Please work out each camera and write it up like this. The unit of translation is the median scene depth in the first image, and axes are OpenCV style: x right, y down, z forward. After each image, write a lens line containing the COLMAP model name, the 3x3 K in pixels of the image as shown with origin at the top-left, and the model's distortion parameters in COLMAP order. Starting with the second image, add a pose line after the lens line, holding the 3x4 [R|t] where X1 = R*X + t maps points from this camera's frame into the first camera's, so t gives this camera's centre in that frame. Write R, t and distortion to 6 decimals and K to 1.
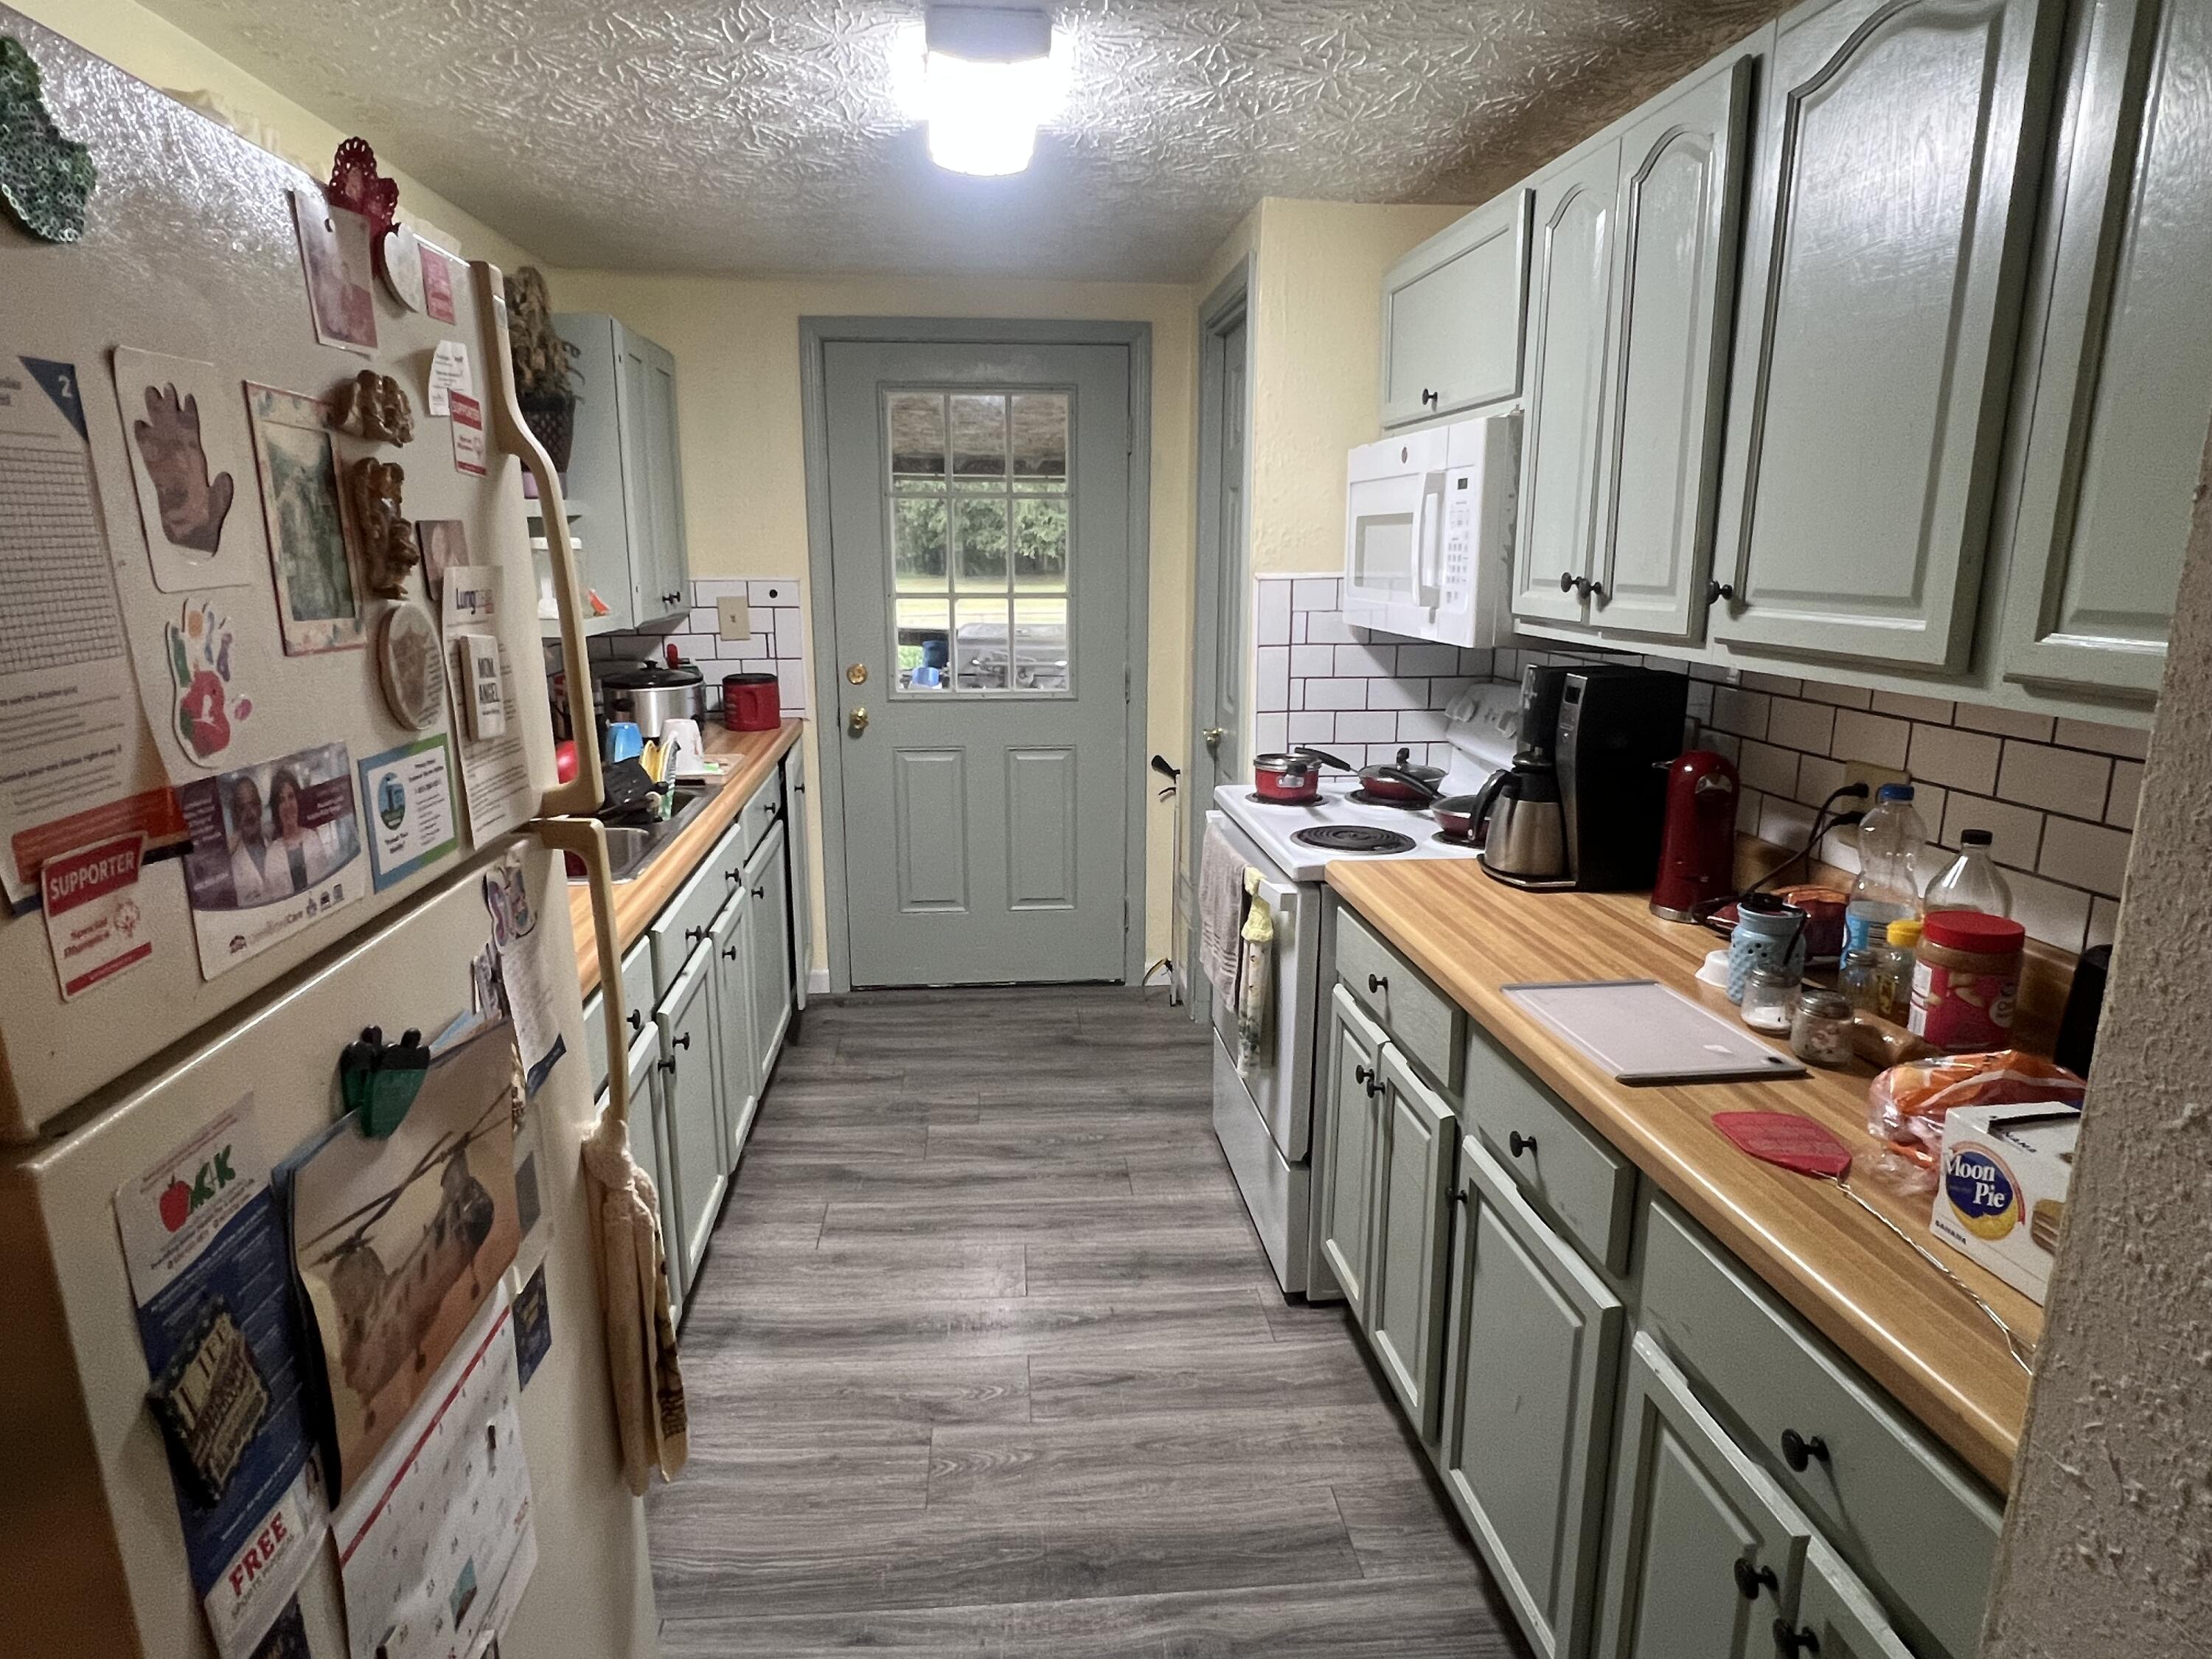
lens RADIAL K [[1237.2, 0, 1095.0], [0, 1237.2, 826.2], [0, 0, 1]] dist [-0.014357, -0.004739]
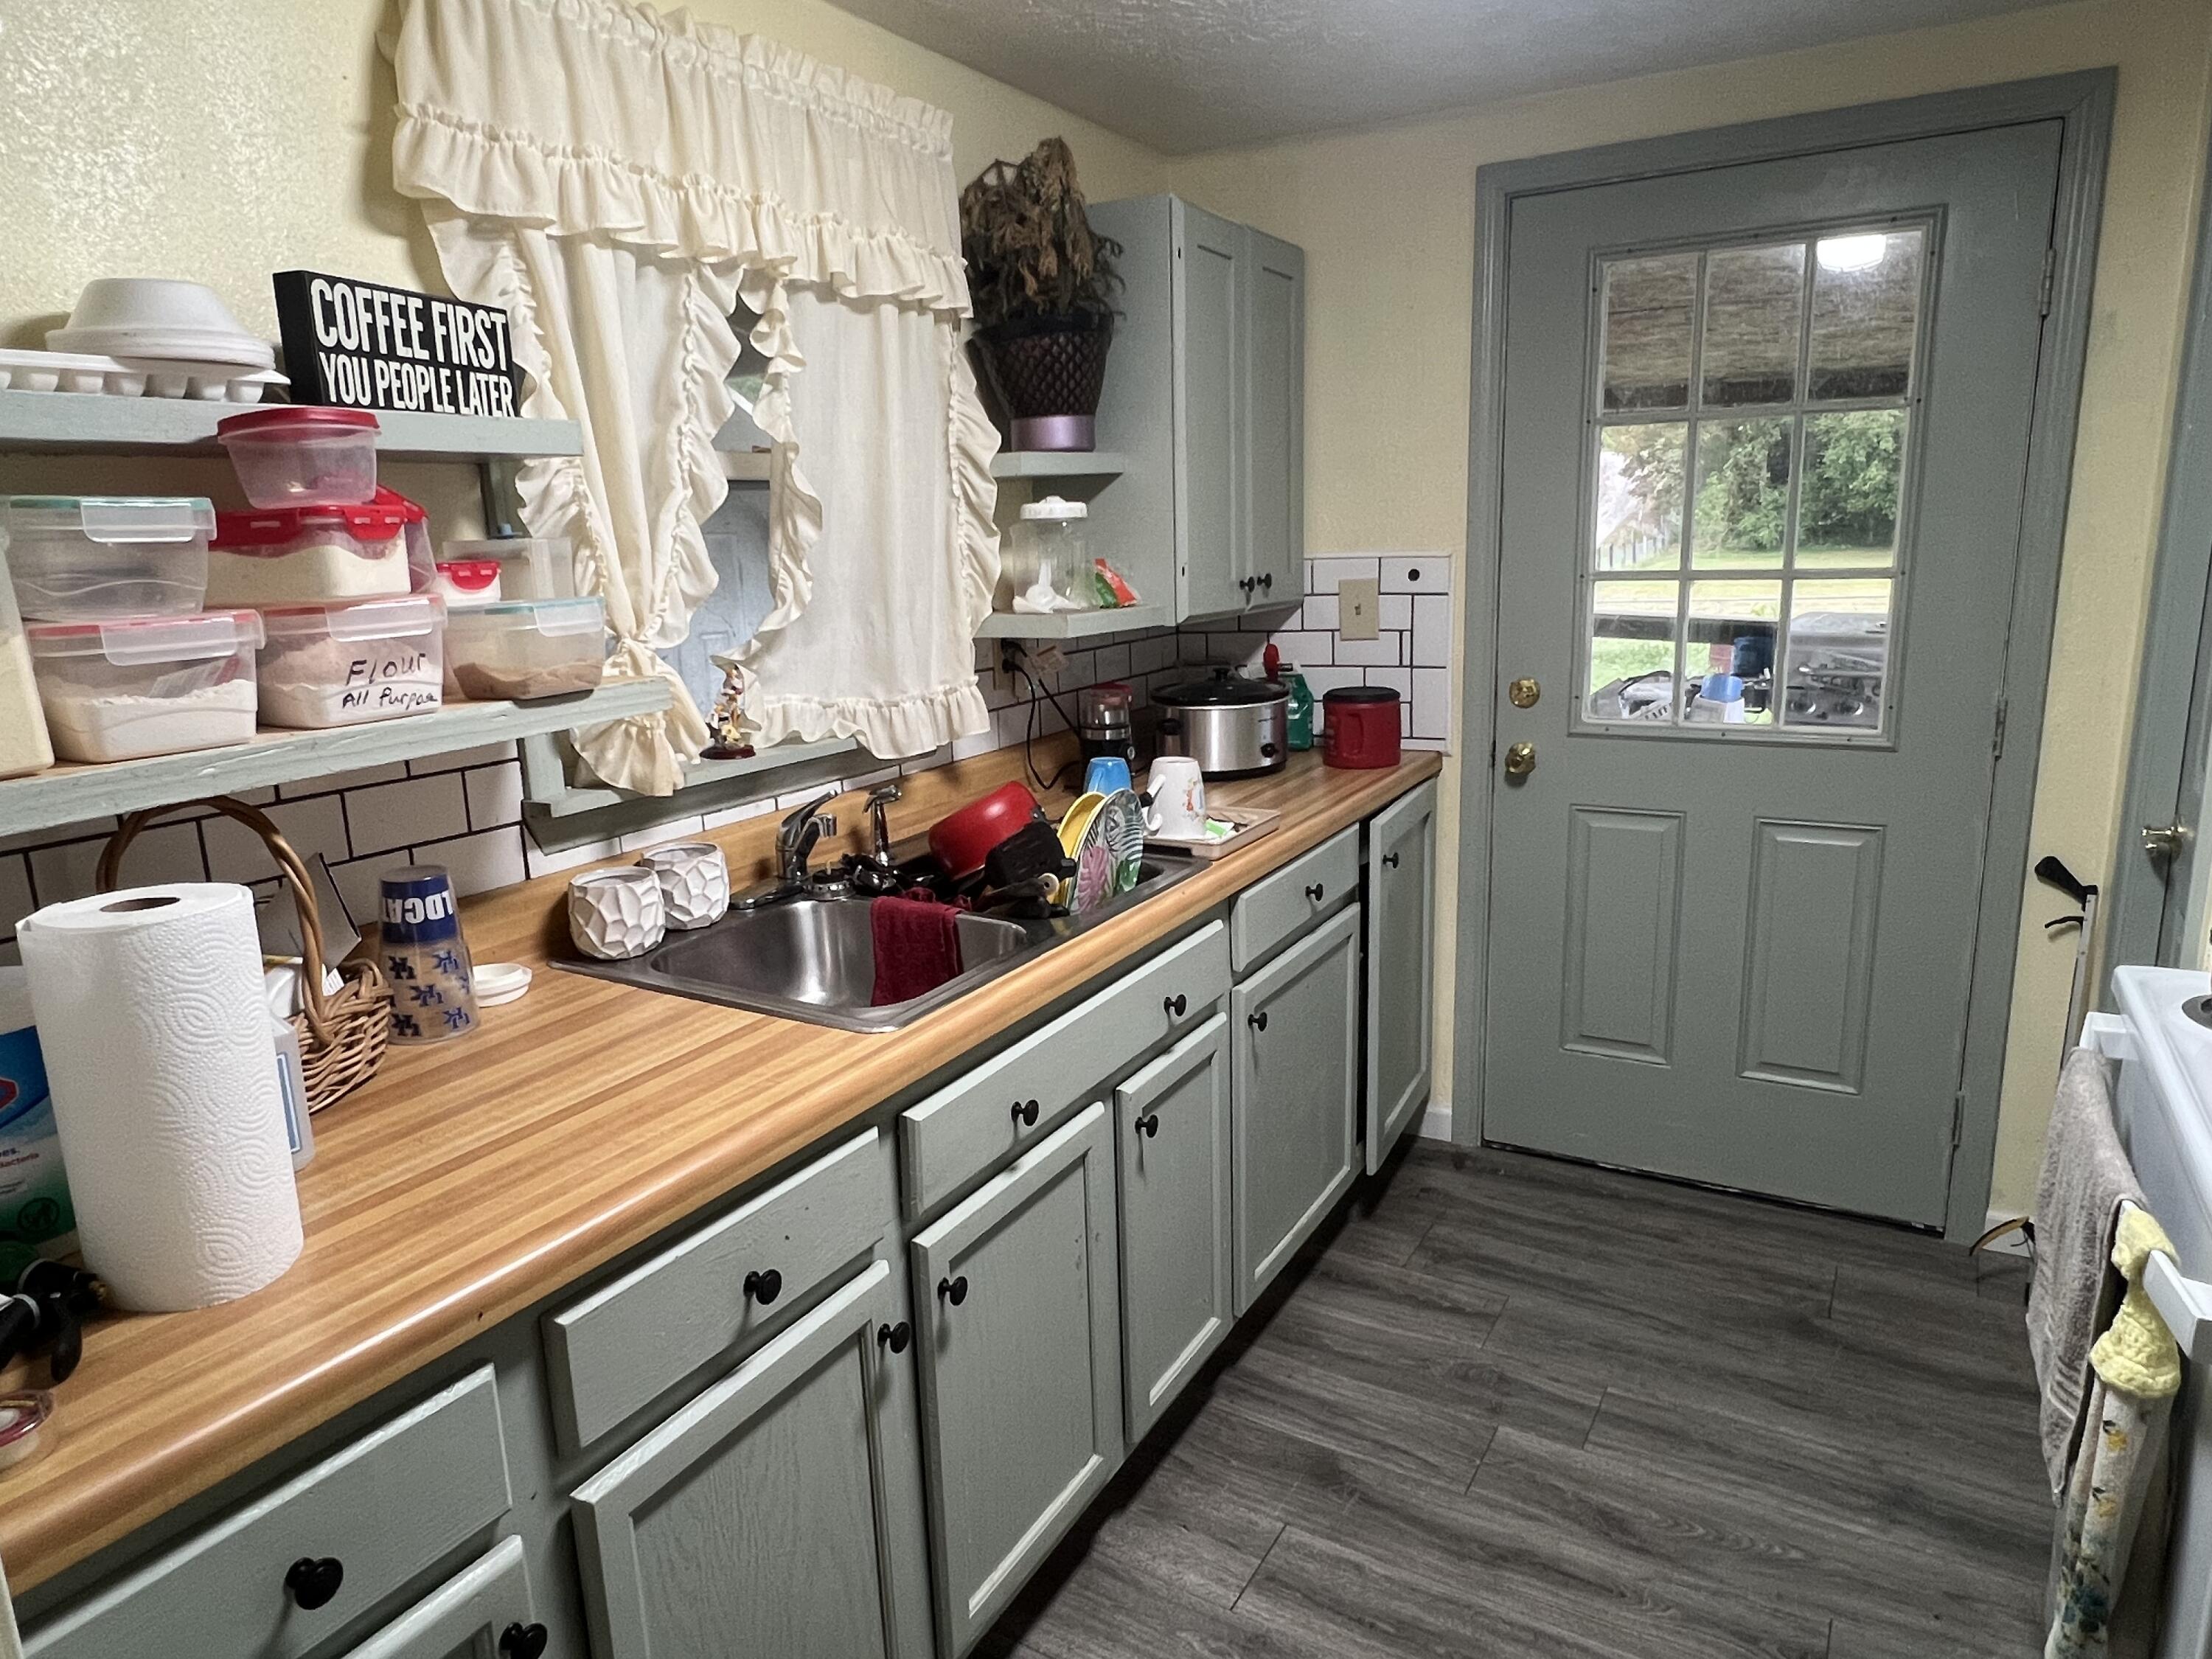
lens RADIAL K [[1373.5, 0, 1114.3], [0, 1373.5, 834.1], [0, 0, 1]] dist [-0.001147, -0.000714]
pose [[0.815192, 0.096466, -0.571101, 0.063239], [-0.095769, 0.994910, 0.031351, -0.049574], [0.571218, 0.029137, 0.820281, 0.264873]]
